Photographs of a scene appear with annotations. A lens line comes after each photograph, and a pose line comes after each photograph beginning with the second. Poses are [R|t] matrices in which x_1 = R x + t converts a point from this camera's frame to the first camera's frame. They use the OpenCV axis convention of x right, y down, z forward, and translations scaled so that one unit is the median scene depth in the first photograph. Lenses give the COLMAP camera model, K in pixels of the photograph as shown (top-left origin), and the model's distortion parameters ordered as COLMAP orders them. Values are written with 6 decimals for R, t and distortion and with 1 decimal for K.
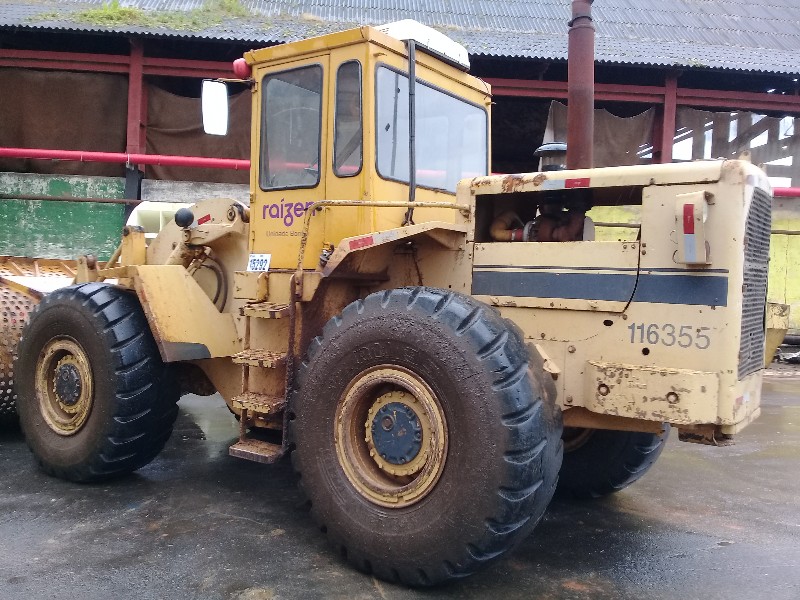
lens RADIAL K [[714.9, 0, 400.0], [0, 714.9, 300.0], [0, 0, 1]] dist [0.135300, -0.230297]
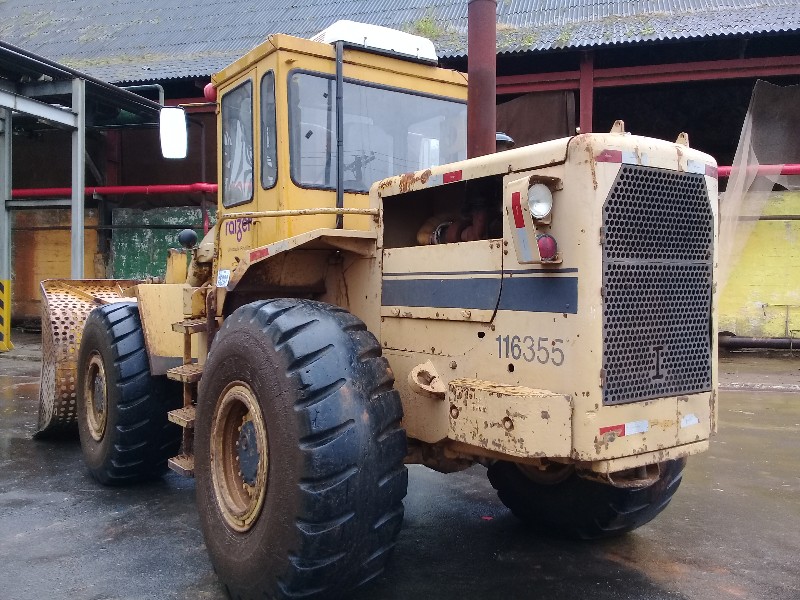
lens RADIAL K [[714.9, 0, 400.0], [0, 714.9, 300.0], [0, 0, 1]] dist [0.135300, -0.230297]
pose [[0.939774, -0.025048, -0.340877, 0.437007], [0.018740, 0.999587, -0.021785, 0.006050], [0.341282, 0.014084, 0.939856, 0.140430]]
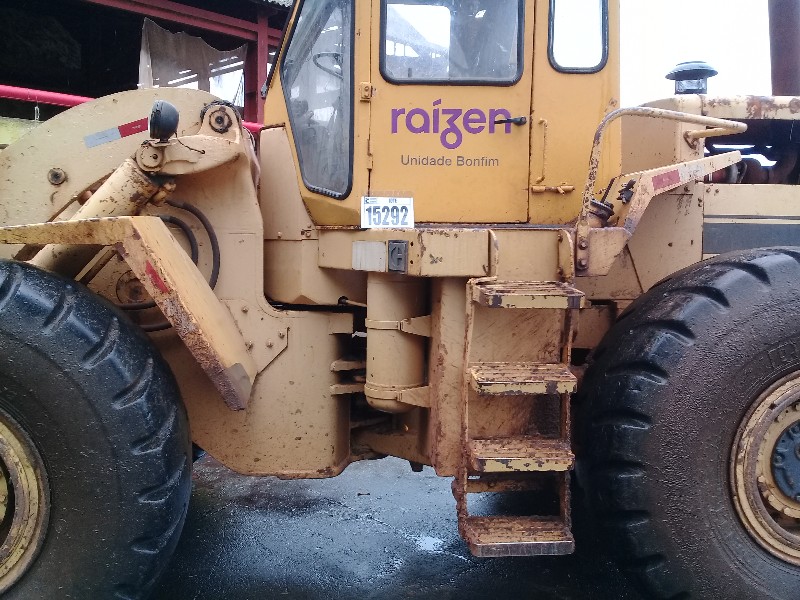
lens RADIAL K [[717.6, 0, 398.6], [0, 717.6, 314.3], [0, 0, 1]] dist [0.018489, 0.005798]
pose [[0.760590, -0.092273, 0.642642, -0.631231], [0.031361, 0.993915, 0.105594, -0.034882], [-0.648474, -0.060160, 0.758856, 0.630420]]
